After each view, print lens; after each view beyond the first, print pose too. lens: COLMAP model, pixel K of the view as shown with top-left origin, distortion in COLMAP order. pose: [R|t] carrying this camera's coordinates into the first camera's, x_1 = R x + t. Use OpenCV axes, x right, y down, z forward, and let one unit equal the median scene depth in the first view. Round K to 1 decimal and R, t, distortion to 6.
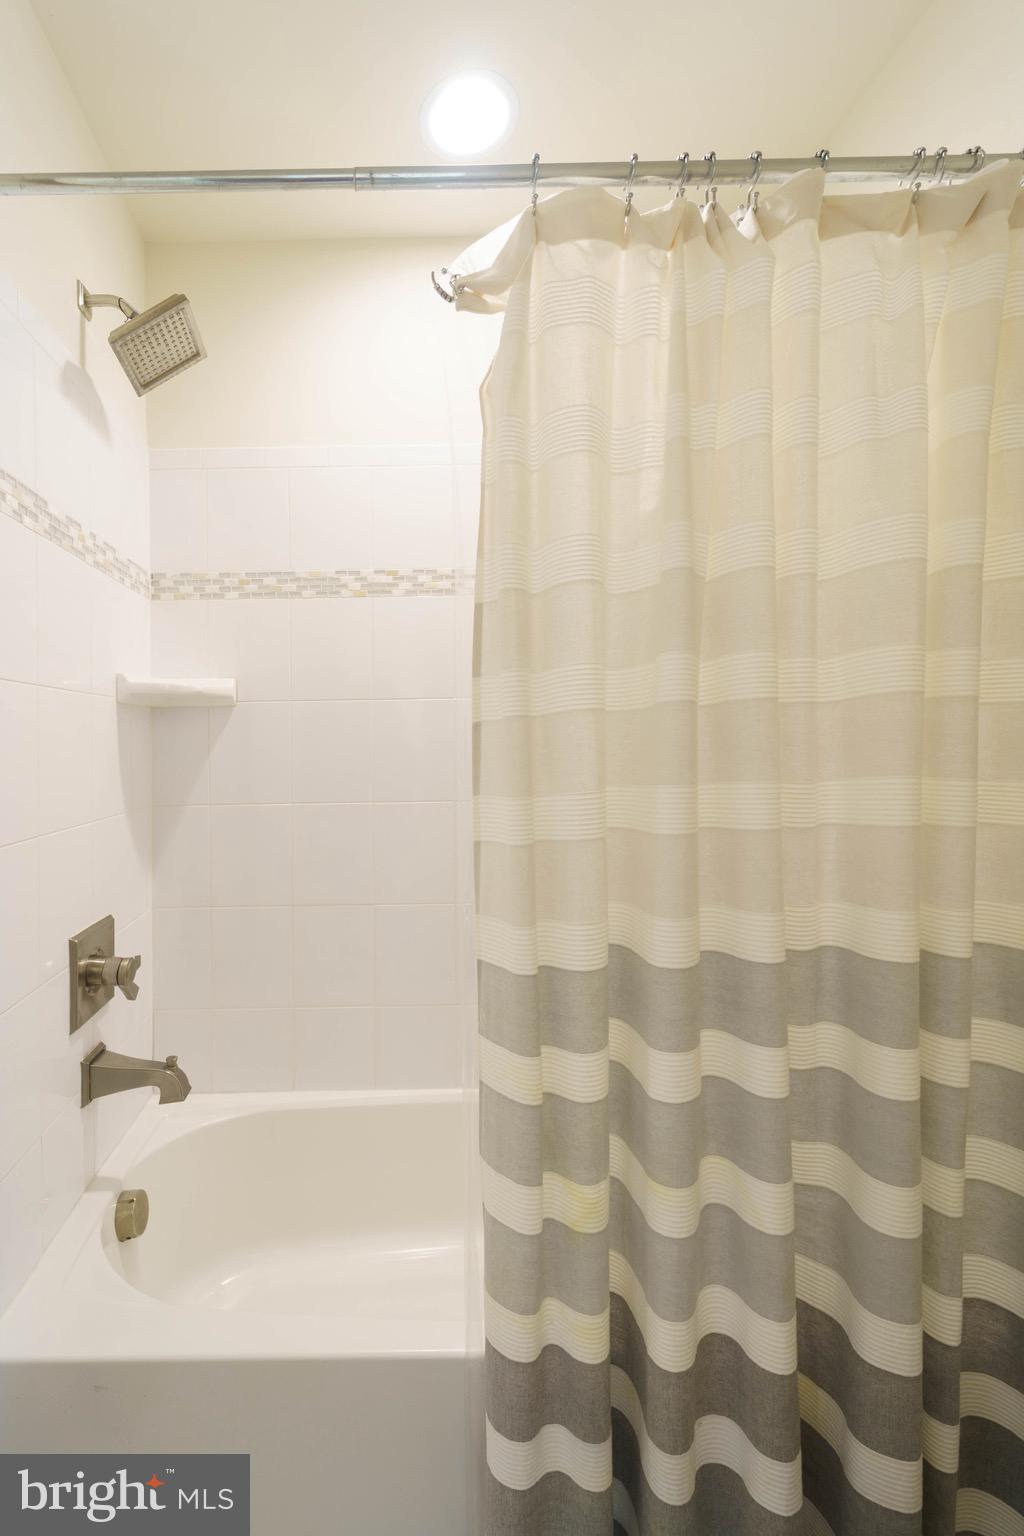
lens RADIAL K [[618.7, 0, 512.0], [0, 618.7, 768.0], [0, 0, 1]] dist [0.007050, -0.003479]
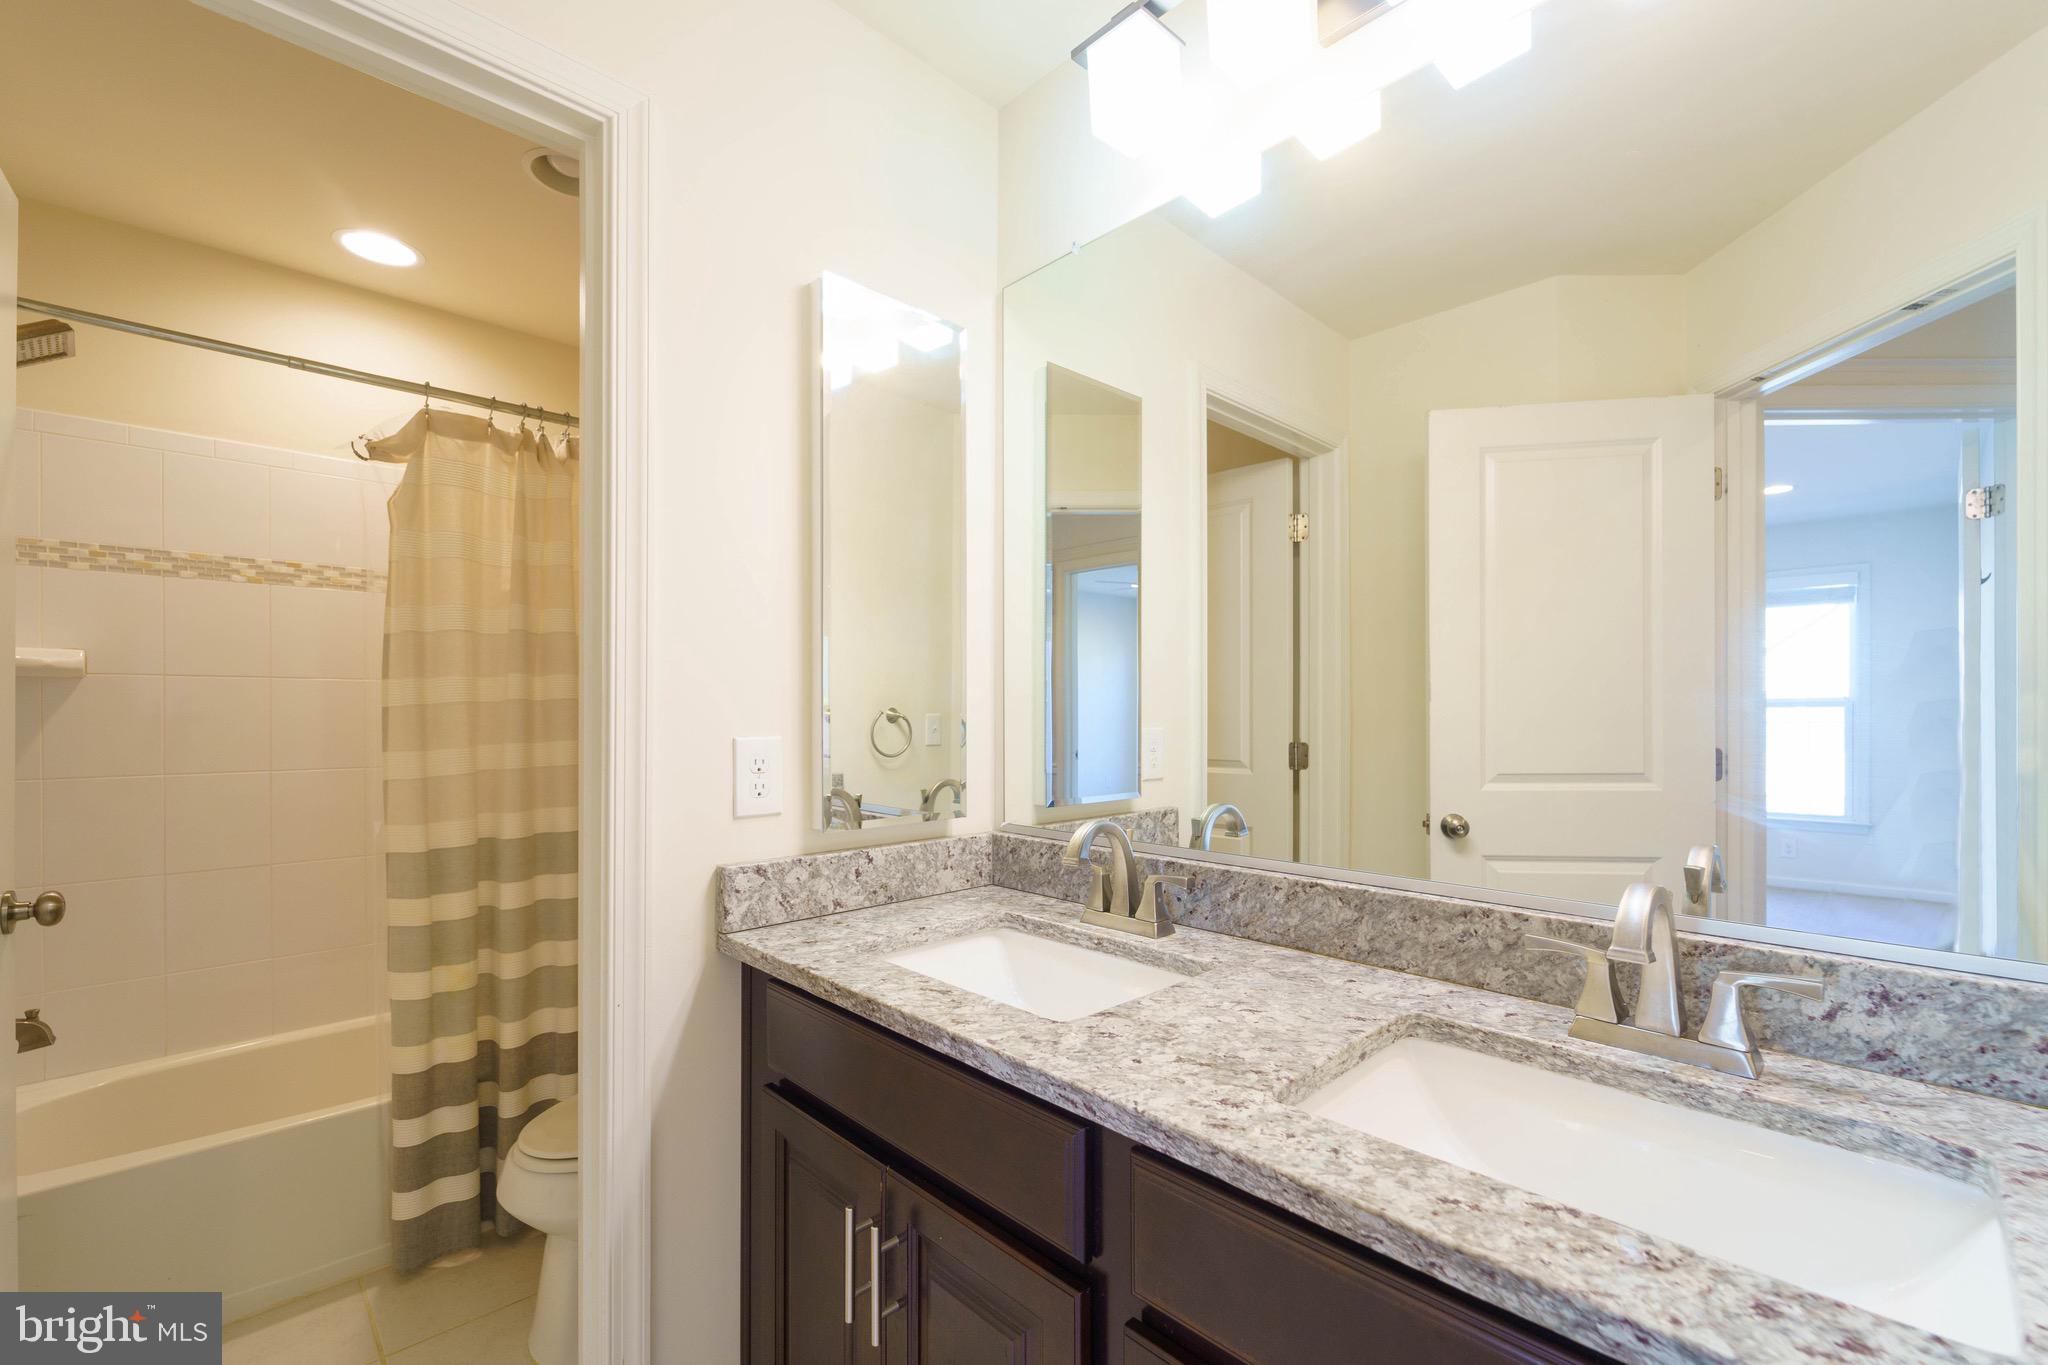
lens RADIAL K [[871.1, 0, 1019.3], [0, 871.1, 737.5], [0, 0, 1]] dist [0.007392, 0.000324]
pose [[0.847118, -0.000154, 0.531404, 0.122191], [0.009286, 0.999852, -0.014513, 0.048740], [-0.531323, 0.017228, 0.846994, -1.683477]]
